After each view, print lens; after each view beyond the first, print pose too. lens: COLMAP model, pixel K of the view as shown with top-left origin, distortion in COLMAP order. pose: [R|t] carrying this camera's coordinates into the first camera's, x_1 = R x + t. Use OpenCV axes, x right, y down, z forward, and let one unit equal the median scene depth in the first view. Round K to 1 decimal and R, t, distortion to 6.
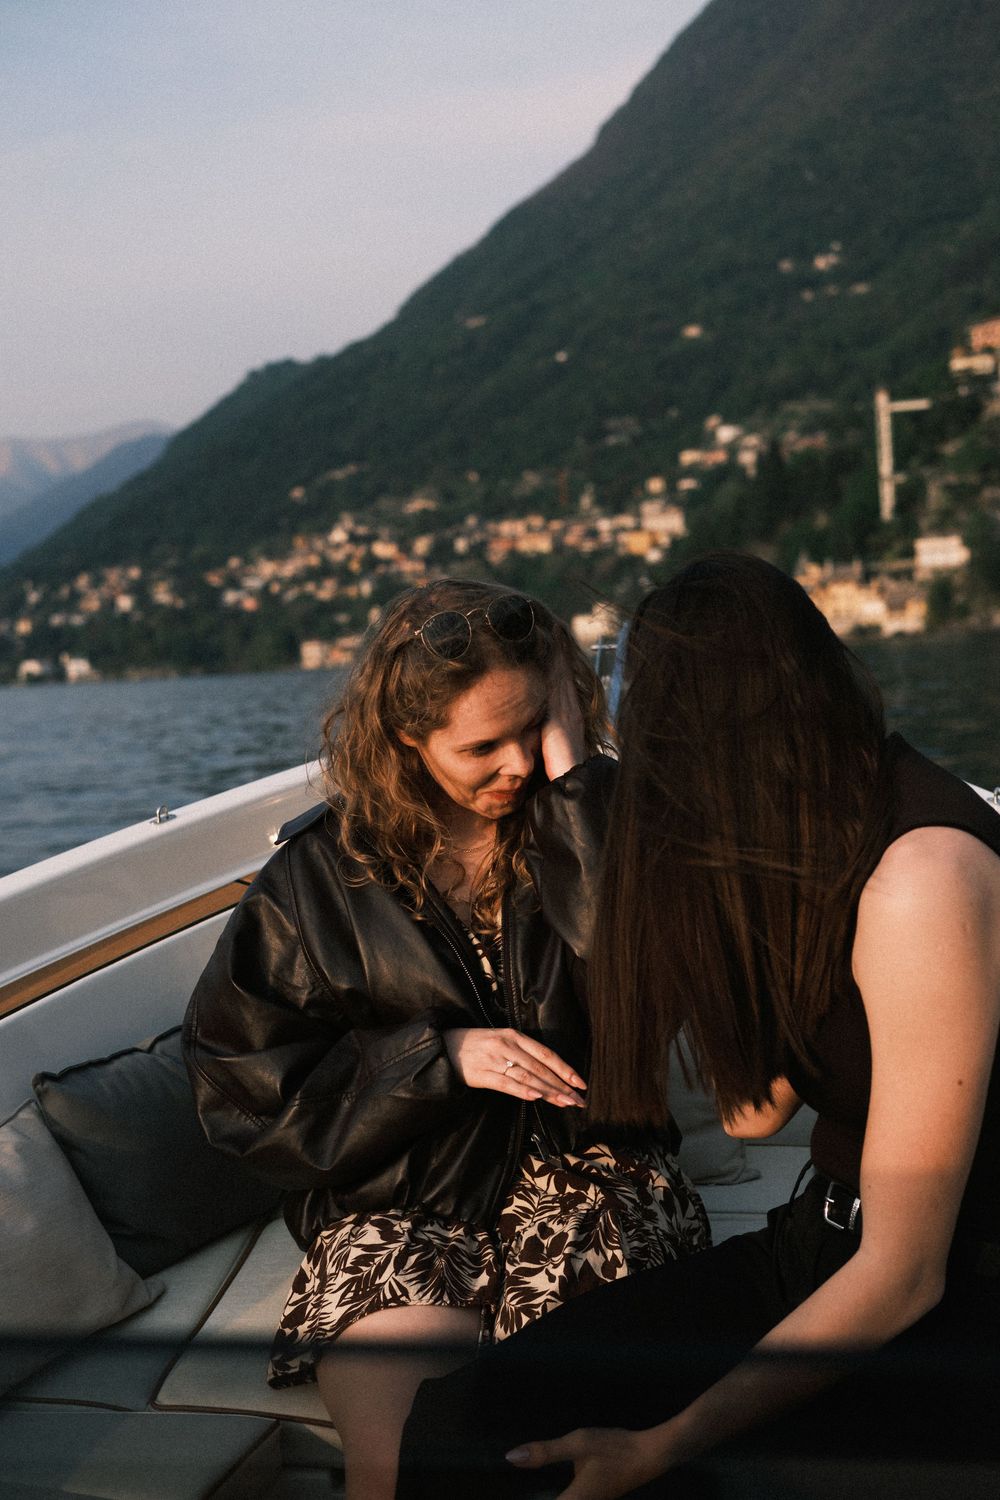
lens RADIAL K [[2221.7, 0, 500.2], [0, 2221.7, 747.4], [0, 0, 1]] dist [-0.027371, 0.000000]
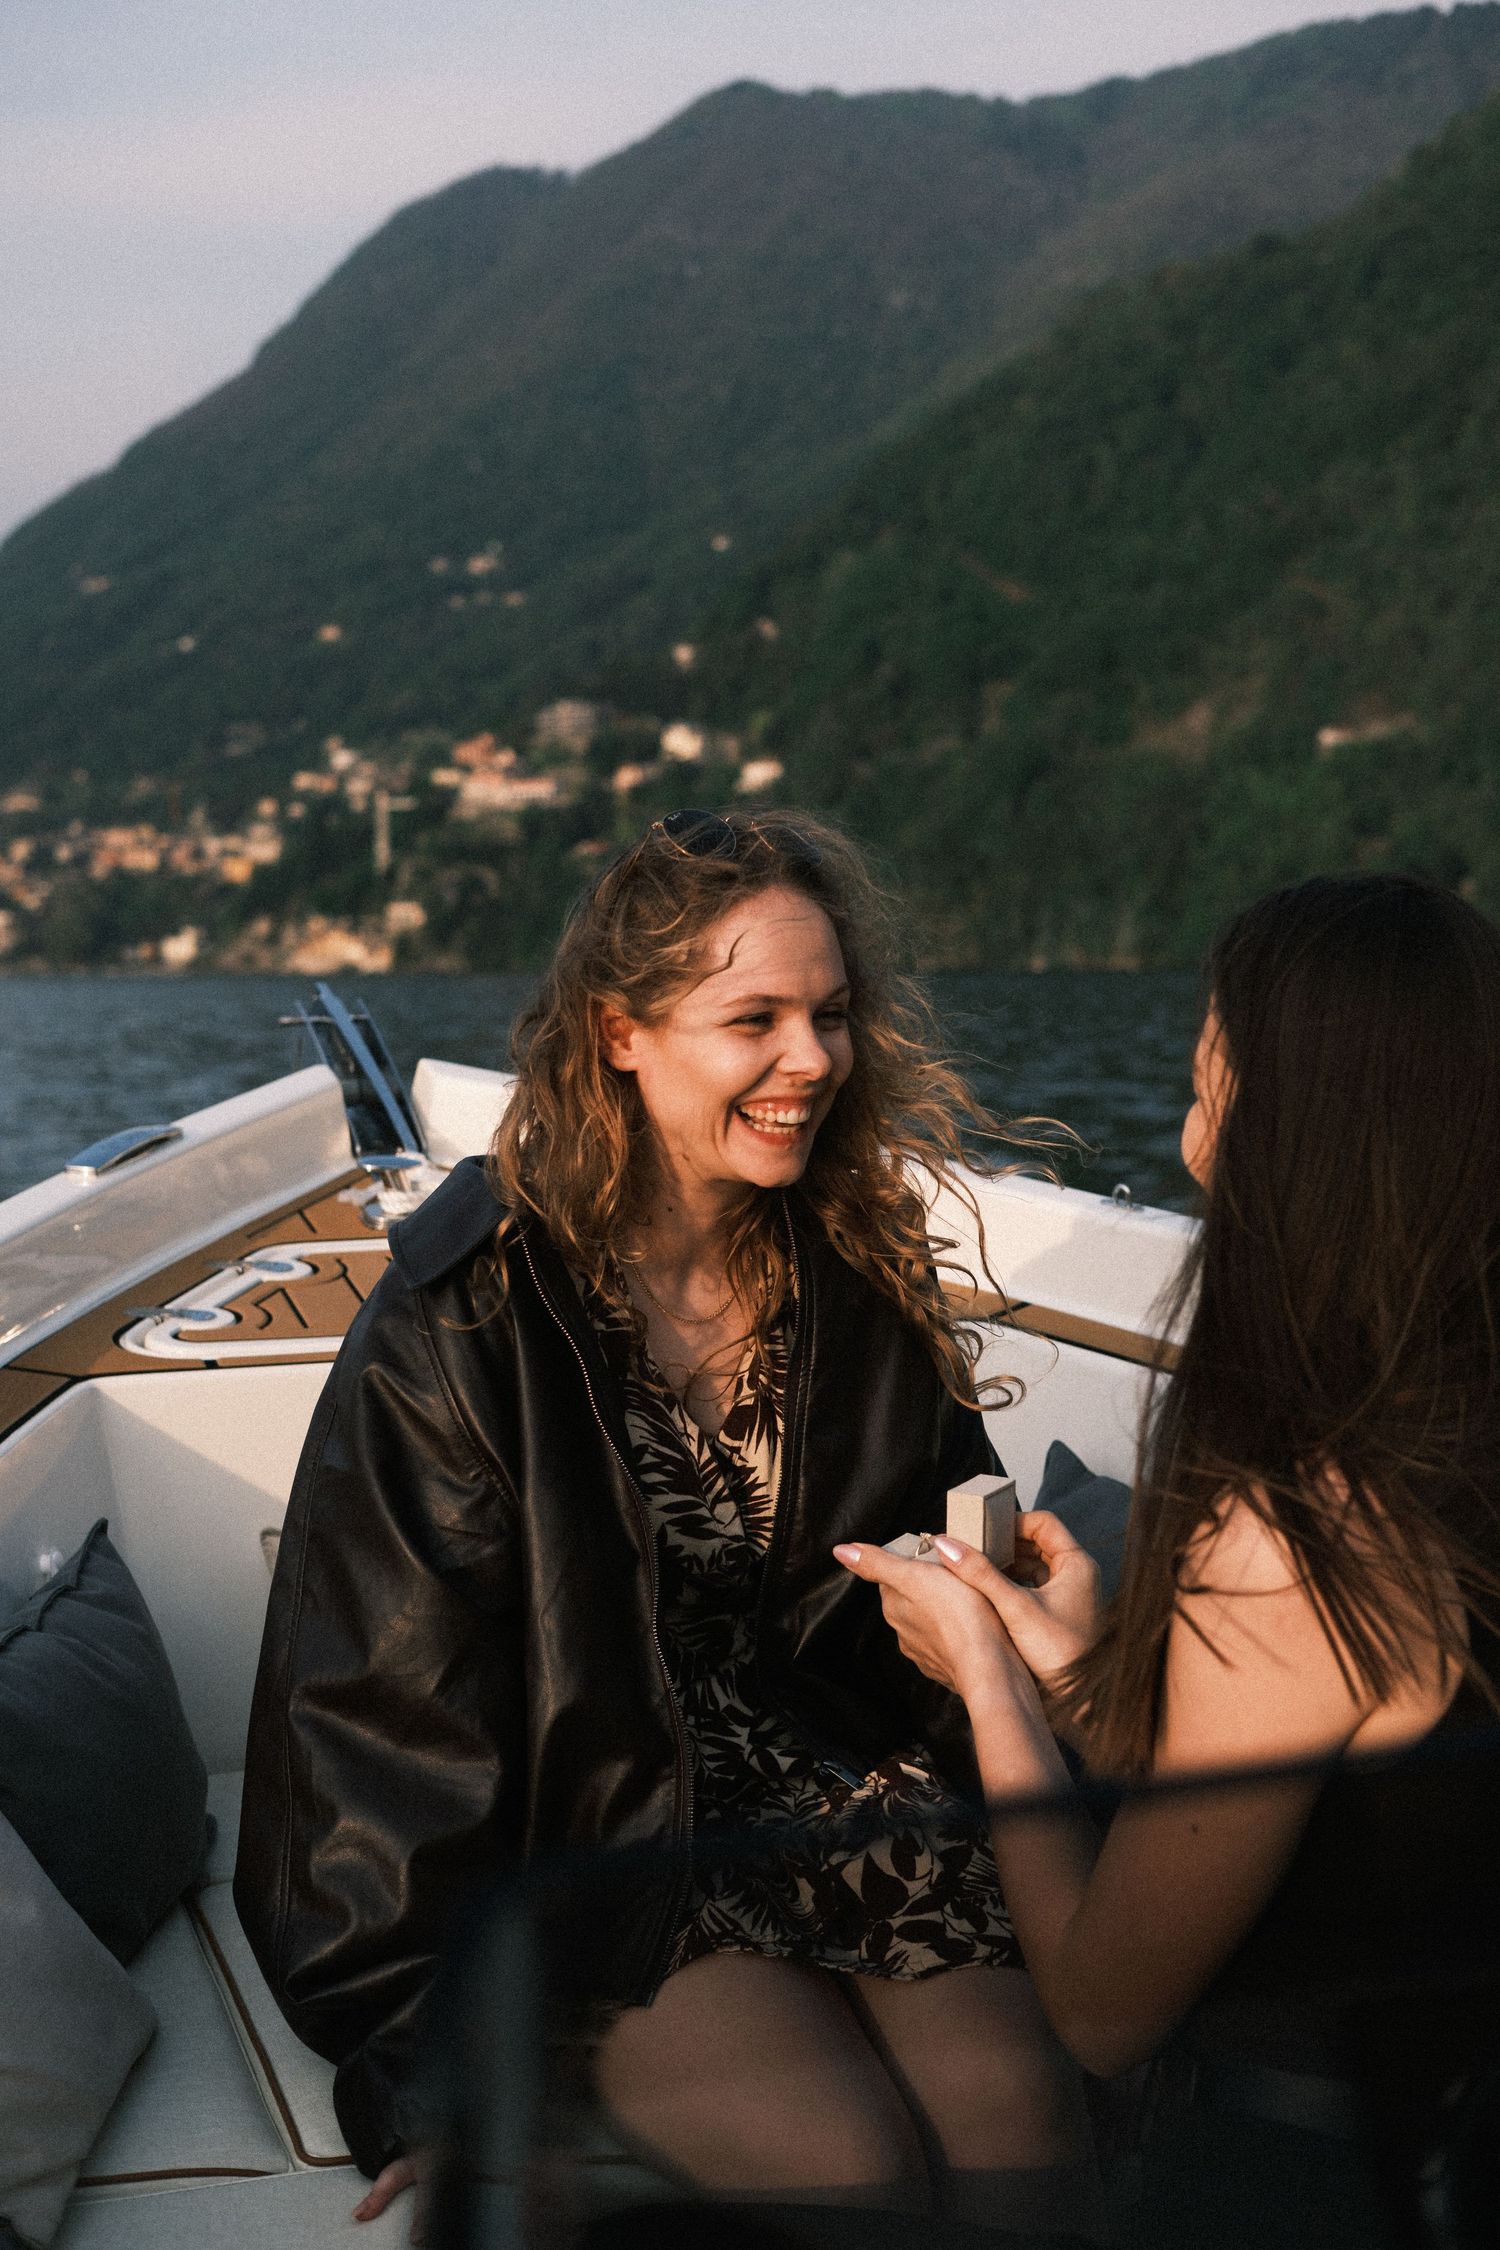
lens RADIAL K [[3332.5, 0, 745.8], [0, 3332.5, 1120.9], [0, 0, 1]] dist [-0.027371, 0.000000]
pose [[0.981558, 0.045657, 0.185631, 0.009651], [-0.045248, 0.998955, -0.006441, 0.018315], [-0.185731, -0.002077, 0.982599, -0.438584]]
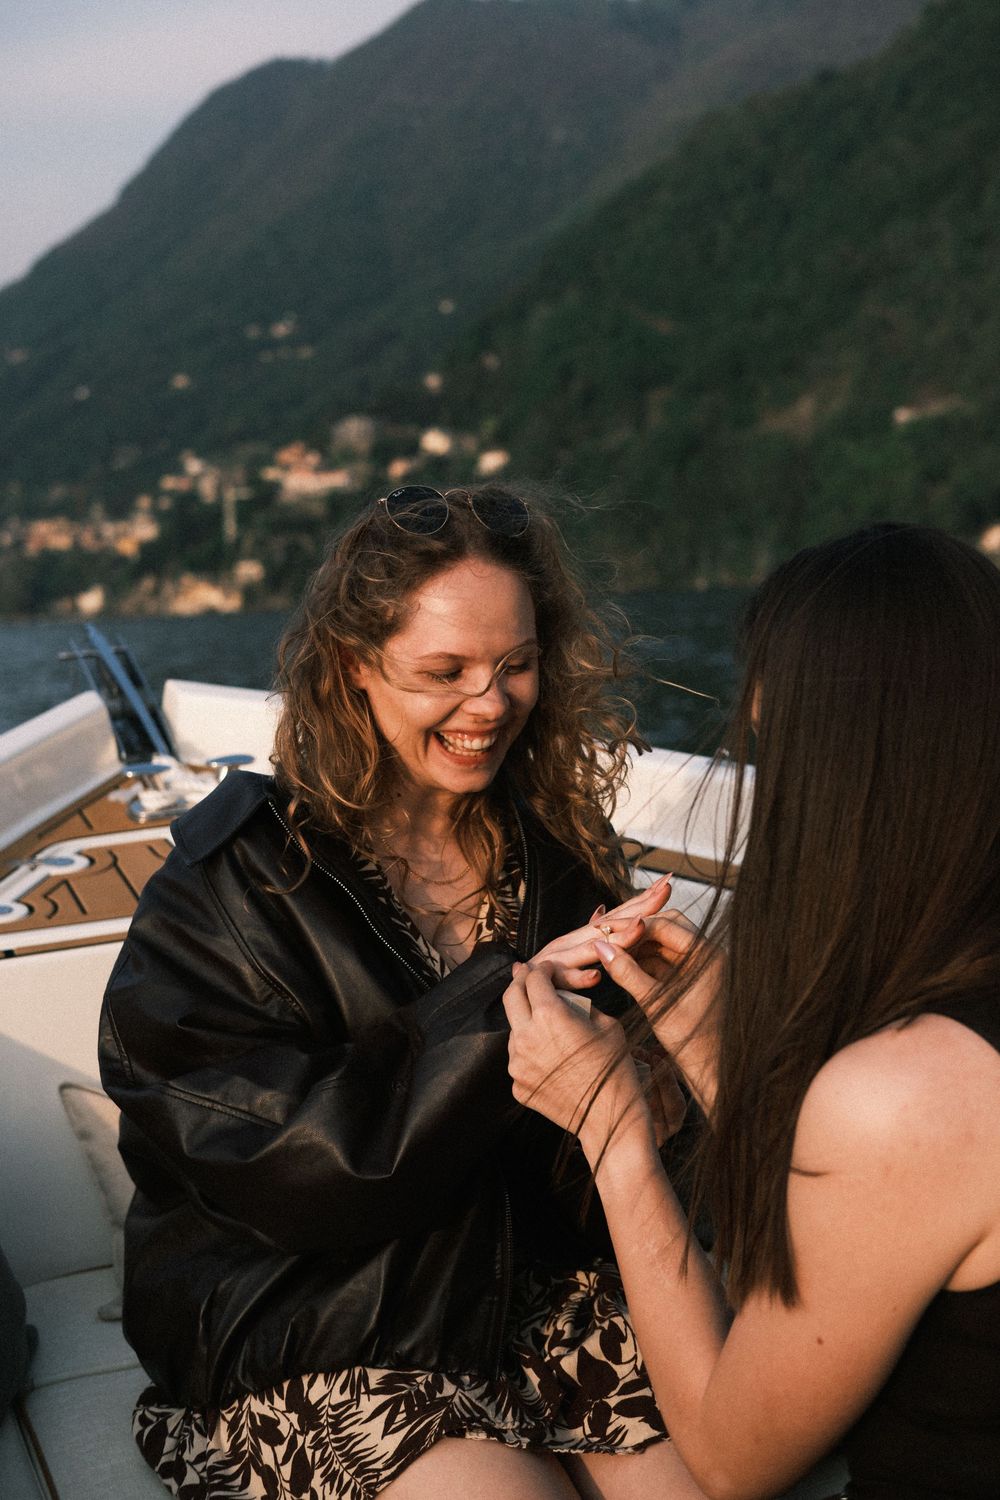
lens RADIAL K [[2221.7, 0, 503.5], [0, 2221.7, 751.6], [0, 0, 1]] dist [-0.027371, 0.000000]
pose [[0.979440, -0.004668, 0.201682, 0.006526], [0.001289, 0.999857, 0.016881, 0.017028], [-0.201732, -0.016274, 0.979305, -0.406901]]
